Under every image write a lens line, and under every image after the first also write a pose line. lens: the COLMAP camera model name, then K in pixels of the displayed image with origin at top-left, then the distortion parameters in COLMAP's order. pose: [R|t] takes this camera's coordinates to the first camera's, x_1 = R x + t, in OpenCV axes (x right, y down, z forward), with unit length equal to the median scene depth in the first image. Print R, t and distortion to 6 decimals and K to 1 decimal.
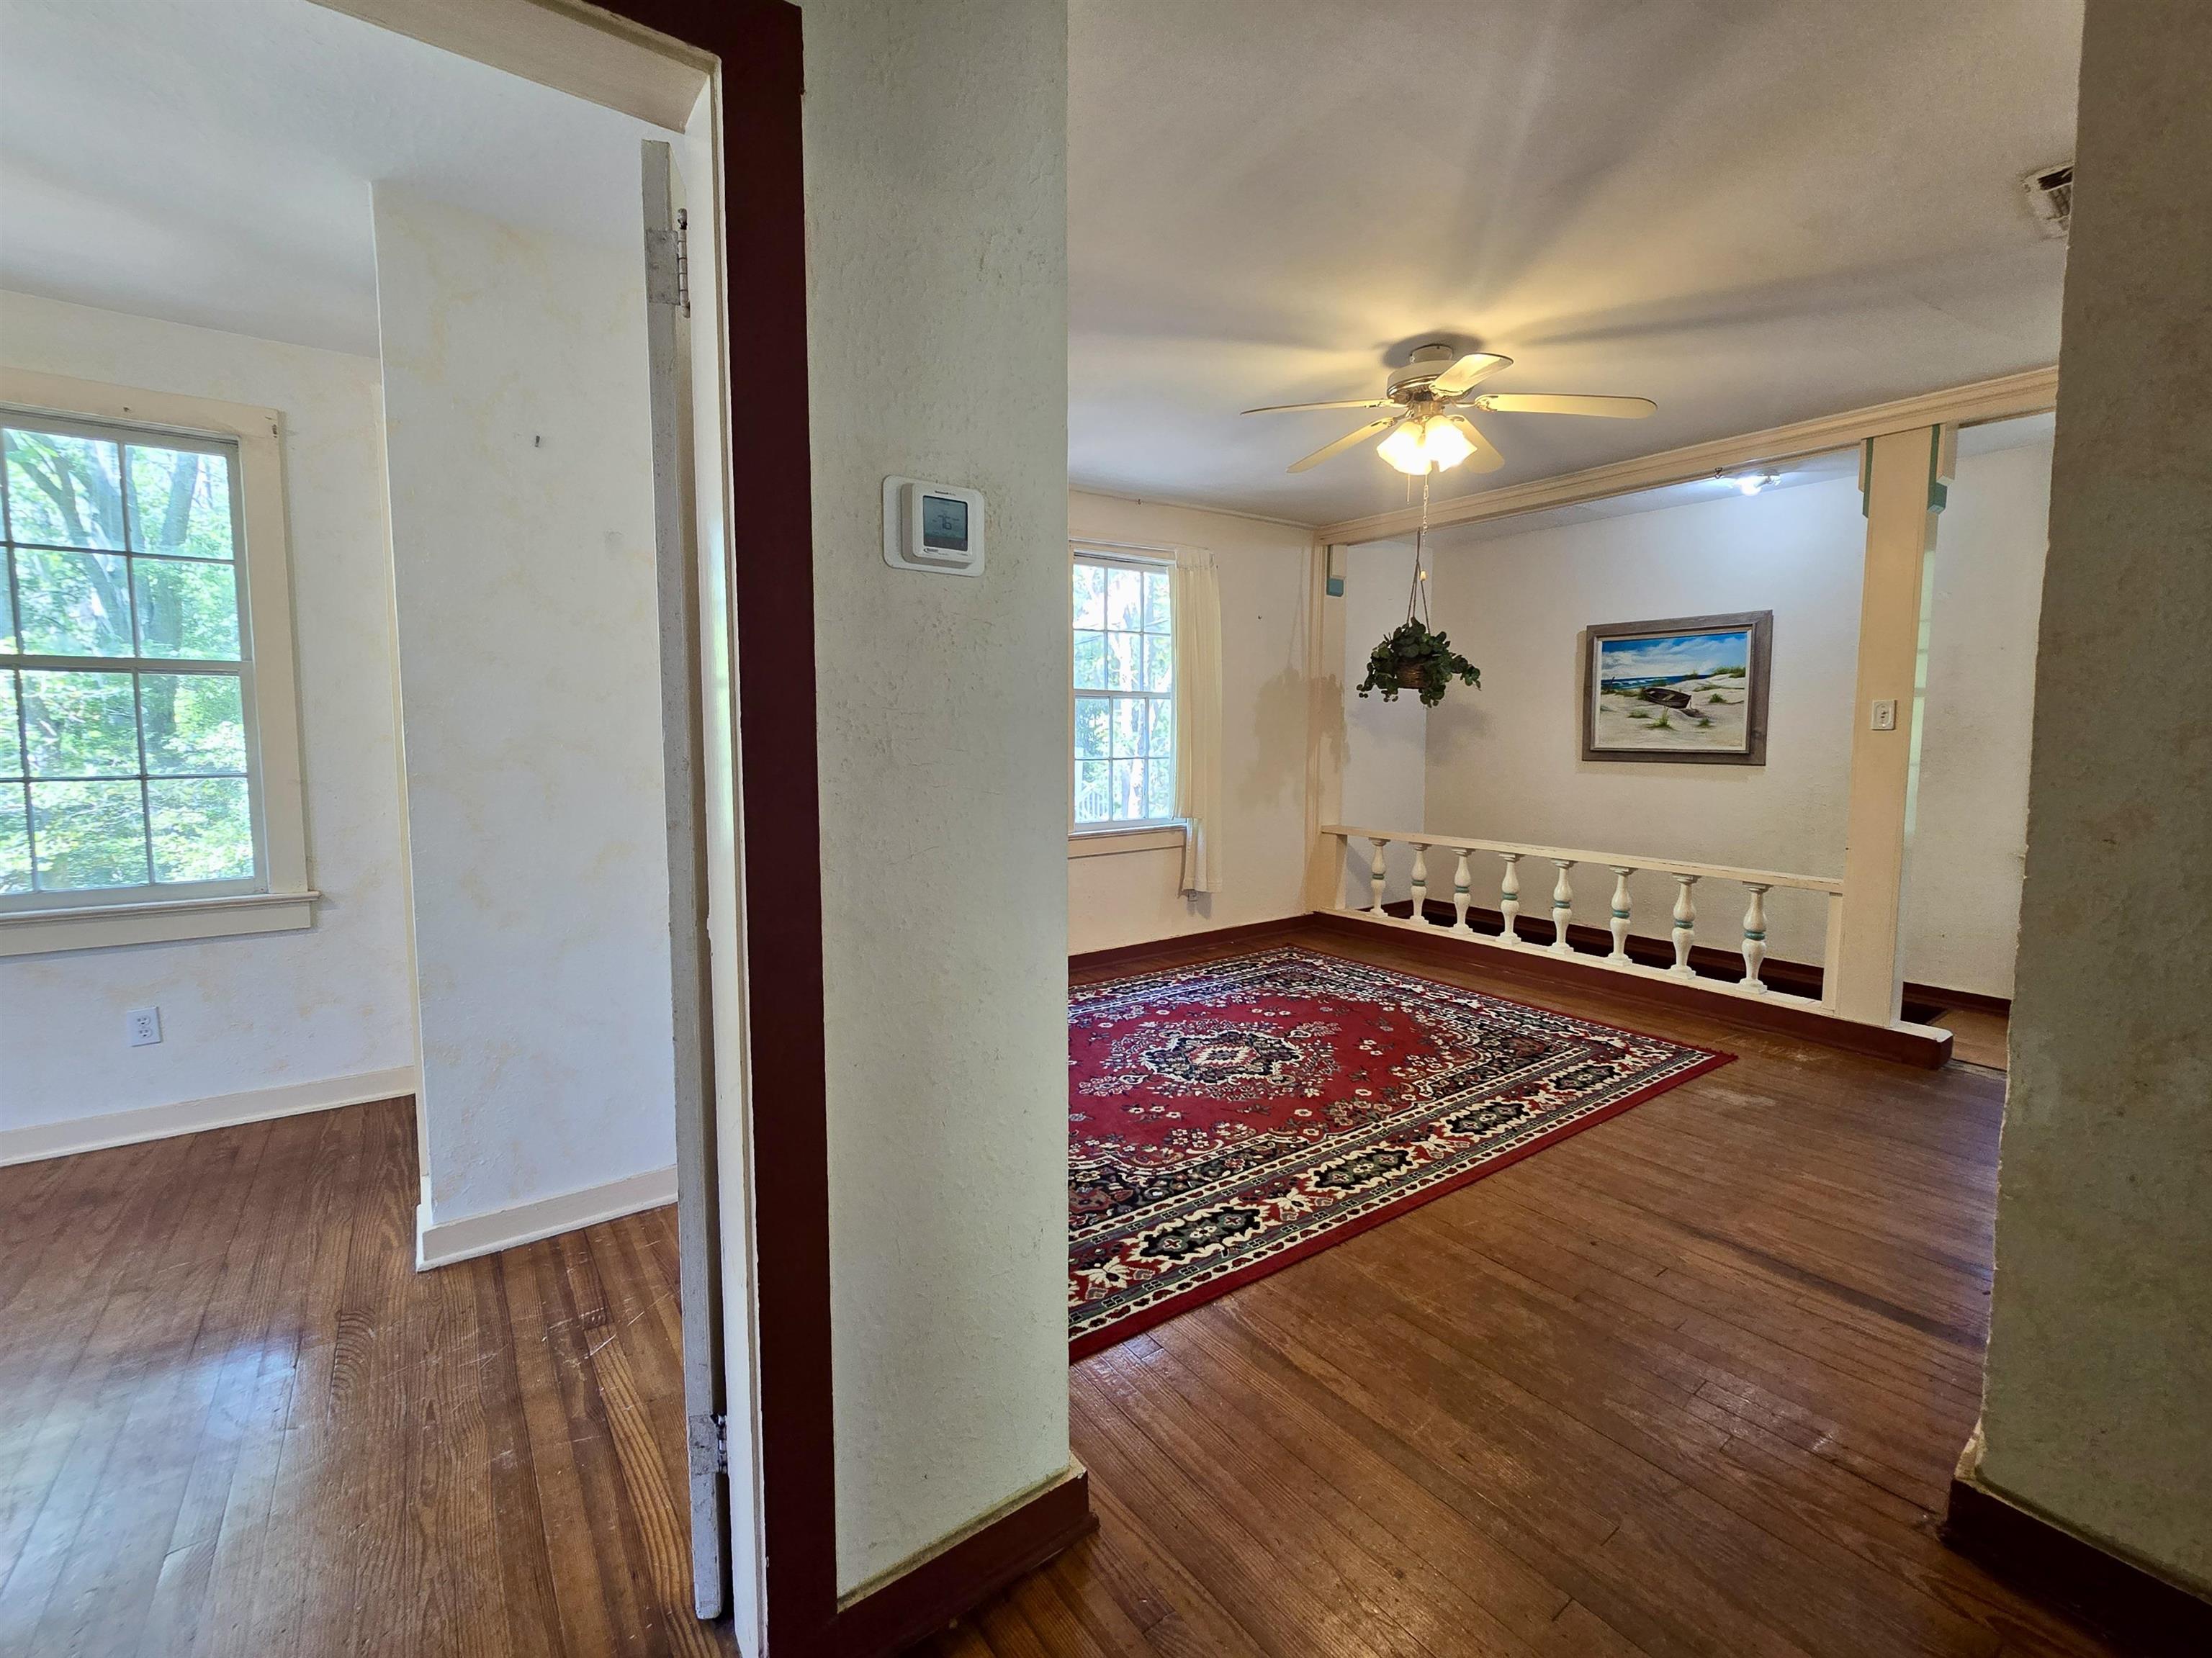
lens RADIAL K [[950.1, 0, 1103.9], [0, 950.1, 808.1], [0, 0, 1]] dist [-0.000136, -0.000432]
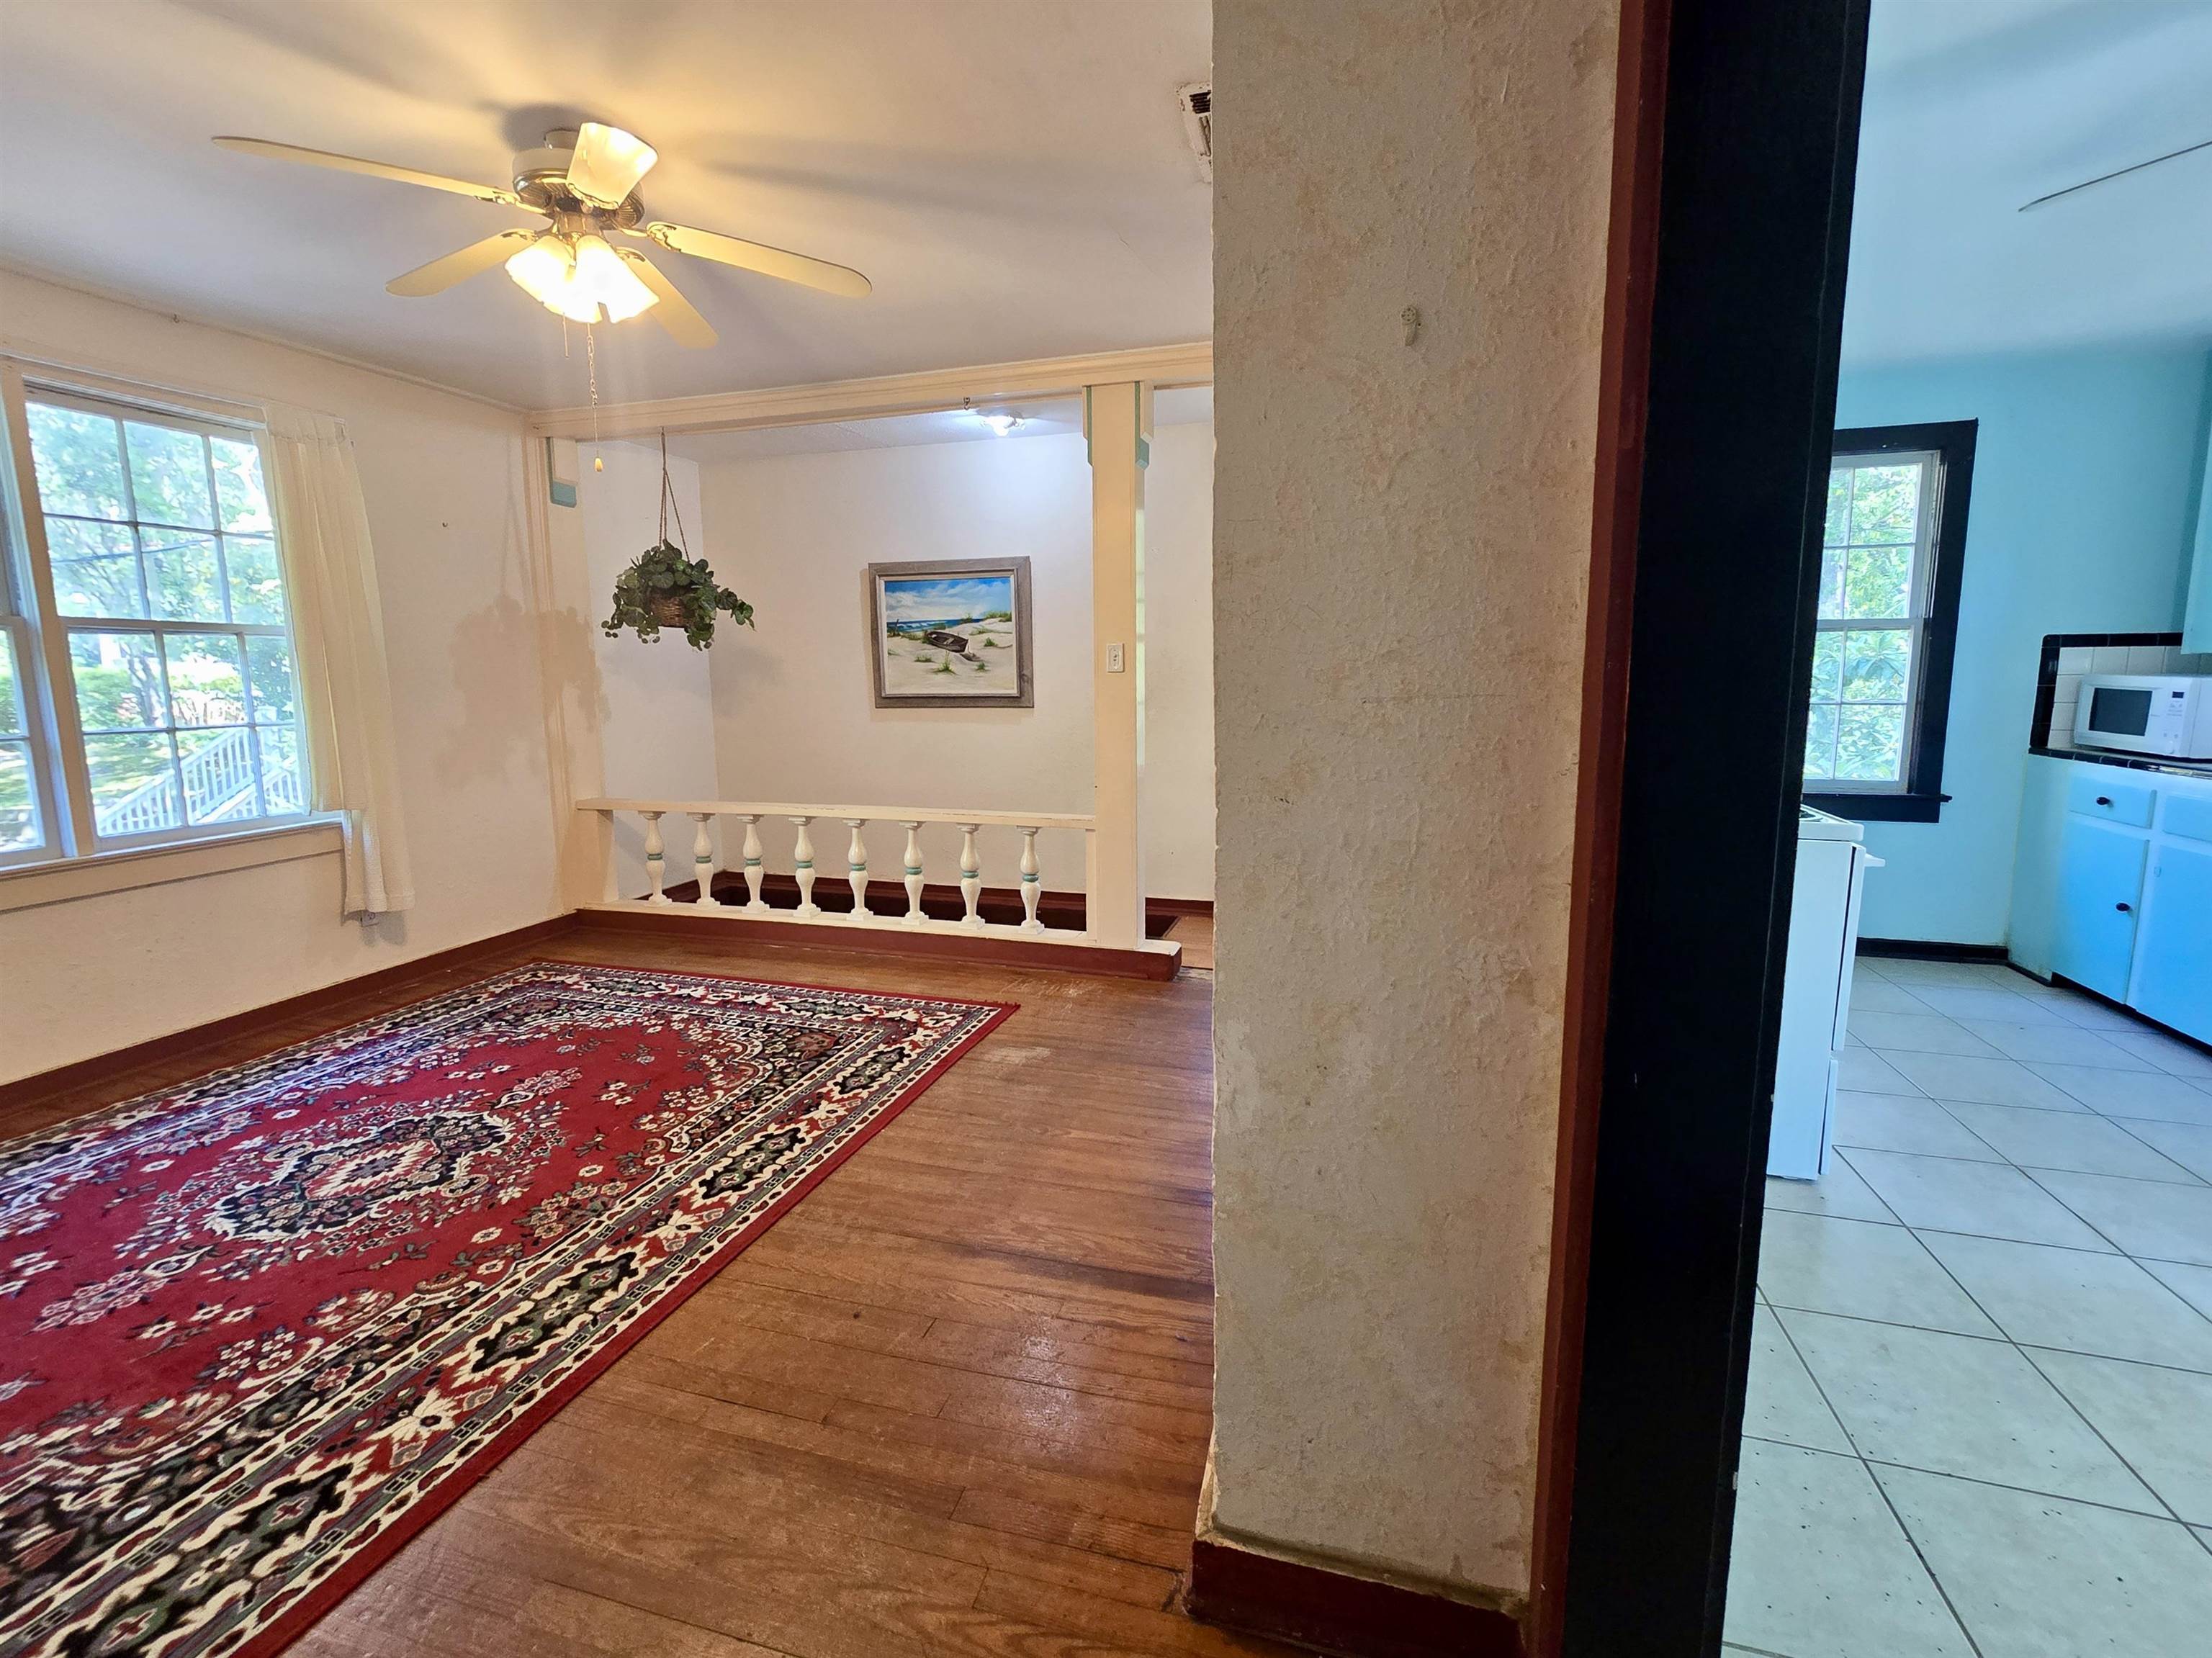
lens RADIAL K [[970.7, 0, 1106.9], [0, 970.7, 811.6], [0, 0, 1]] dist [-0.003043, -0.000376]
pose [[0.791037, -0.095707, 0.604236, 0.147236], [0.061694, 0.995132, 0.076855, -0.011722], [-0.608650, -0.023518, 0.793090, 0.147463]]
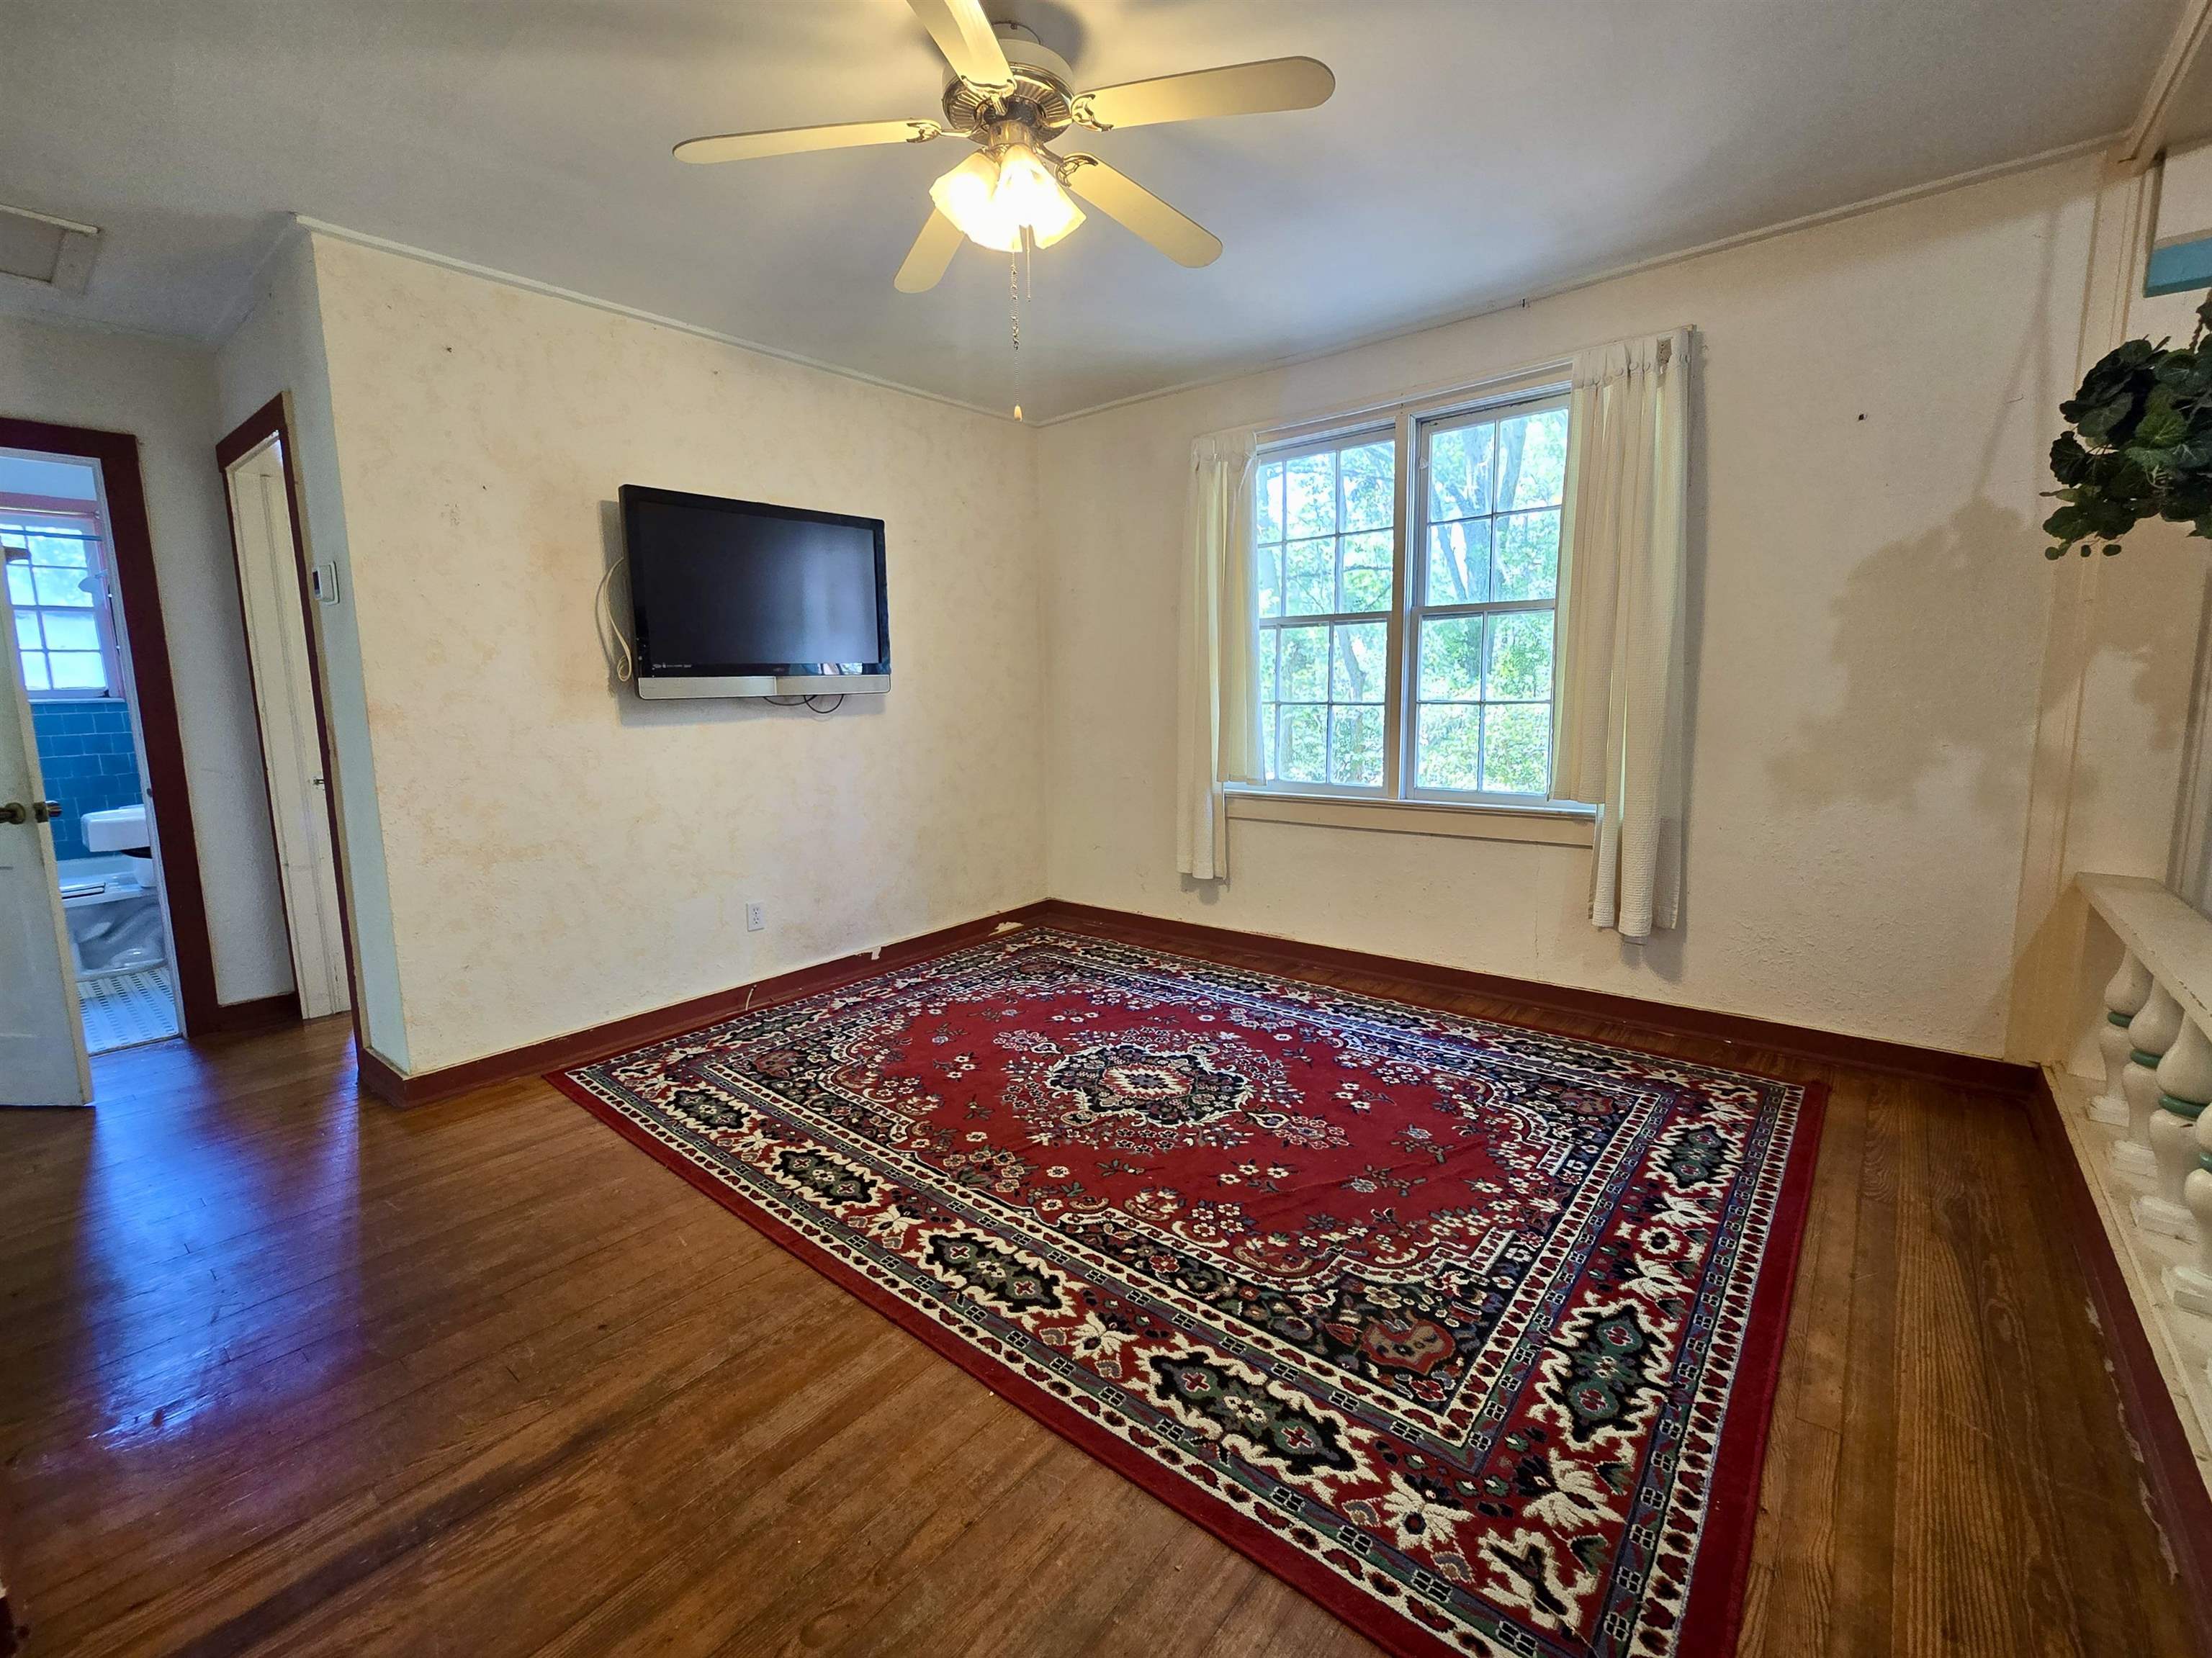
lens RADIAL K [[950.1, 0, 1103.9], [0, 950.1, 808.1], [0, 0, 1]] dist [-0.000136, -0.000432]
pose [[0.245148, 0.120288, -0.961995, 0.852689], [-0.061695, 0.992197, 0.108343, -0.046217], [0.967521, 0.032790, 0.250656, 0.772177]]
